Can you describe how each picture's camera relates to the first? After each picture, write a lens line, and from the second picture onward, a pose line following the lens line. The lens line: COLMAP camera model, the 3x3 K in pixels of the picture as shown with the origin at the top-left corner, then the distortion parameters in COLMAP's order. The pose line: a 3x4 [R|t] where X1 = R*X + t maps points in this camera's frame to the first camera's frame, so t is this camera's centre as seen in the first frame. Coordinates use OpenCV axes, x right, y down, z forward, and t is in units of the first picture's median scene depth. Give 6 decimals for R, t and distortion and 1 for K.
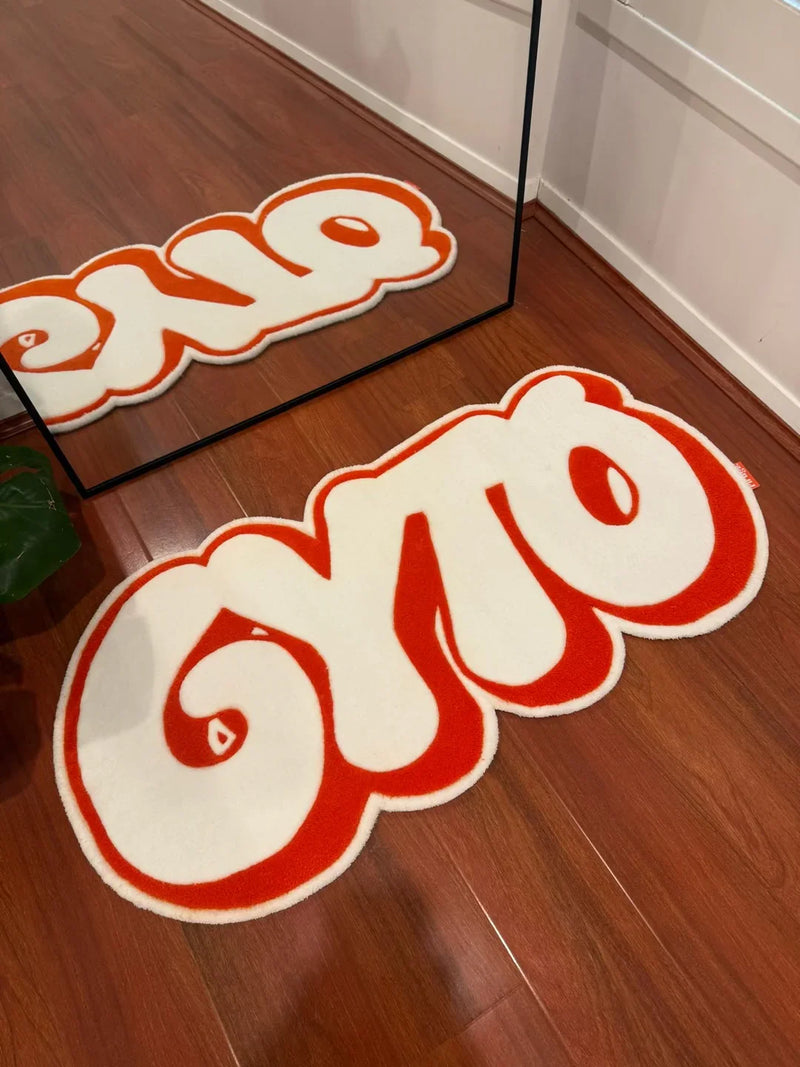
lens RADIAL K [[769.0, 0, 394.8], [0, 769.0, 533.4], [0, 0, 1]] dist [0.004867, -0.013927]
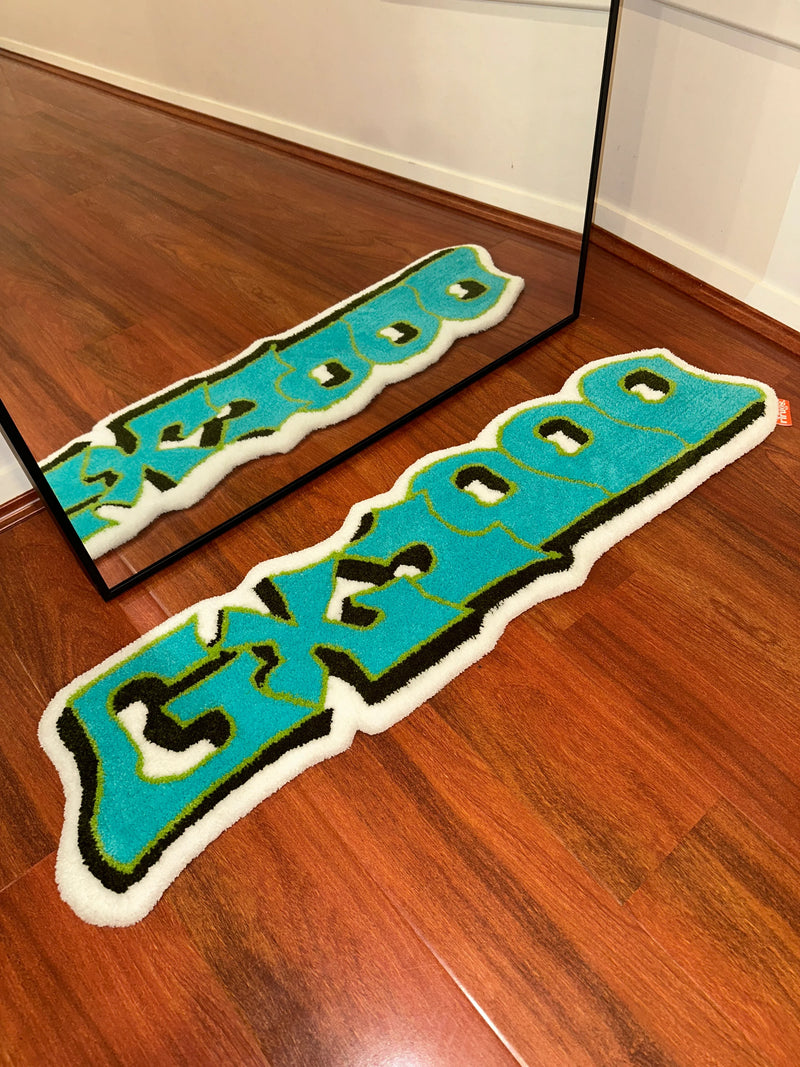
lens RADIAL K [[769.0, 0, 391.7], [0, 769.0, 531.1], [0, 0, 1]] dist [0.004867, -0.013927]
pose [[0.987645, -0.127892, 0.090562, -0.222214], [0.138596, 0.982568, -0.123902, 0.021733], [-0.073137, 0.134923, 0.988153, 0.274018]]
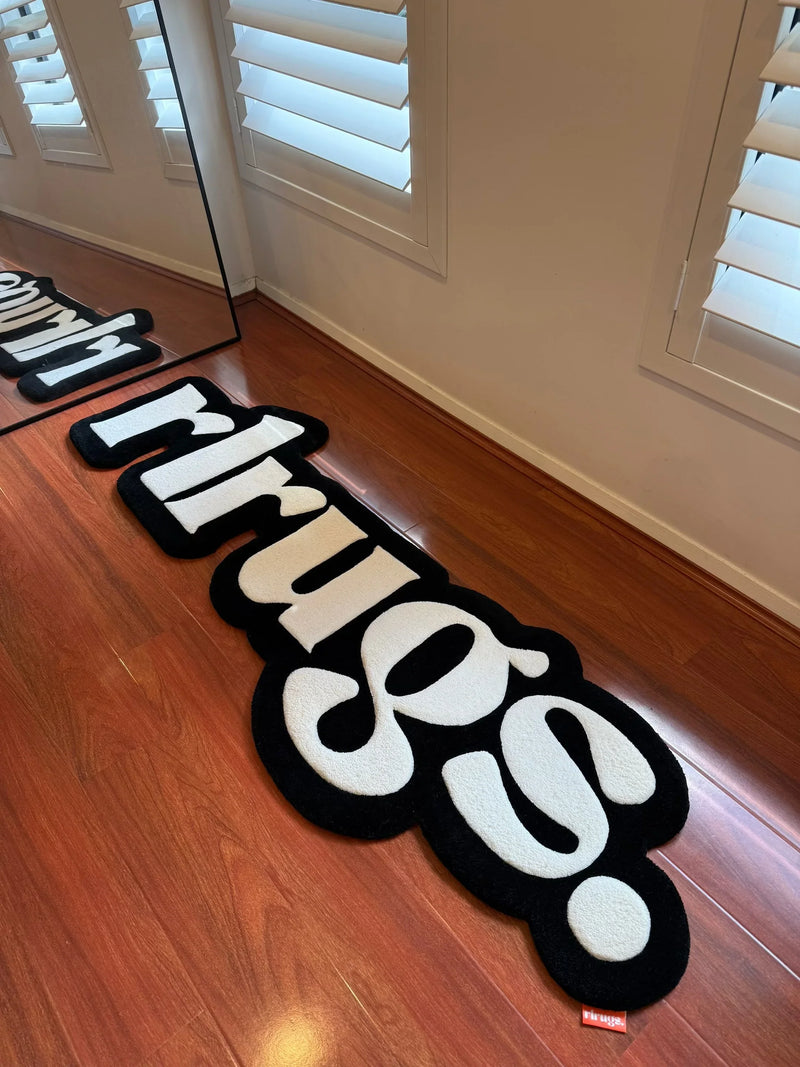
lens RADIAL K [[769.0, 0, 415.4], [0, 769.0, 558.2], [0, 0, 1]] dist [0.004867, -0.013927]
pose [[0.988901, -0.119865, 0.087787, 0.459162], [0.138375, 0.958193, -0.250437, 0.827239], [-0.054099, 0.259805, 0.964145, -0.635288]]
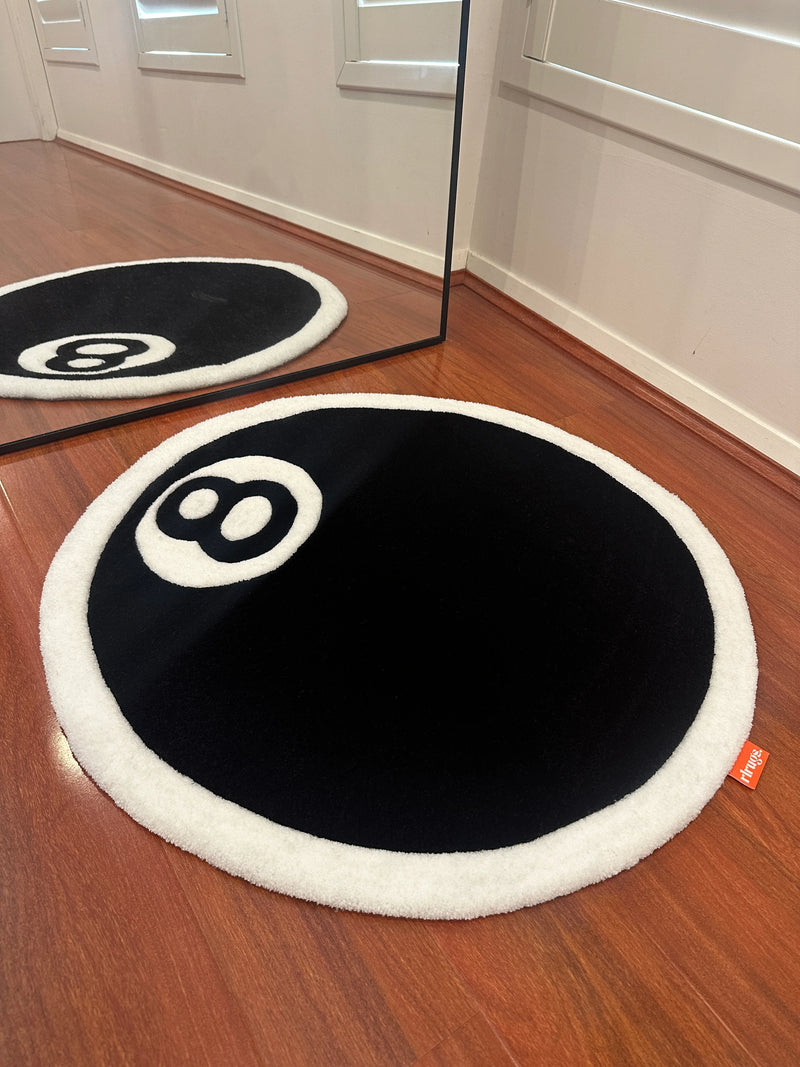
lens RADIAL K [[769.0, 0, 395.9], [0, 769.0, 536.8], [0, 0, 1]] dist [0.004867, -0.013927]
pose [[0.995648, 0.032427, 0.087370, 0.019314], [-0.004711, 0.953827, -0.300319, 0.332578], [-0.093074, 0.298601, 0.949829, 0.203359]]
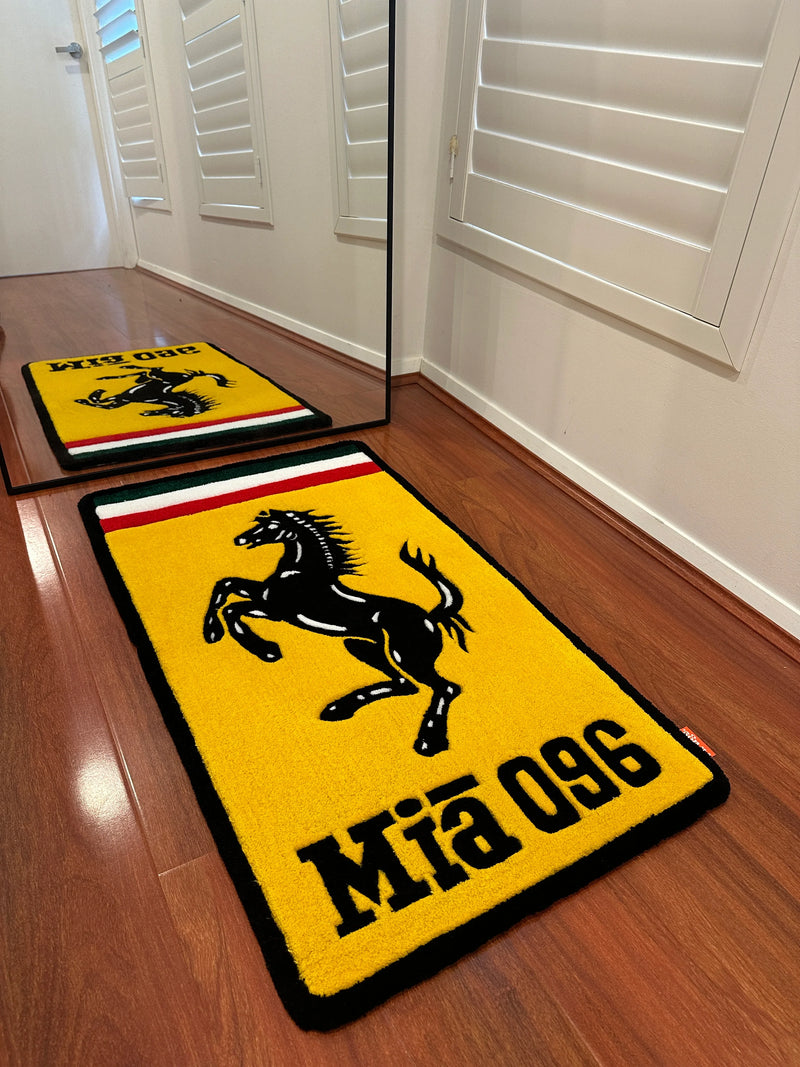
lens RADIAL K [[769.0, 0, 394.1], [0, 769.0, 539.8], [0, 0, 1]] dist [0.004867, -0.013927]
pose [[0.997191, 0.074865, 0.002269, 0.242544], [-0.066940, 0.904402, -0.421398, 0.576316], [-0.033601, 0.420063, 0.906873, -0.100861]]
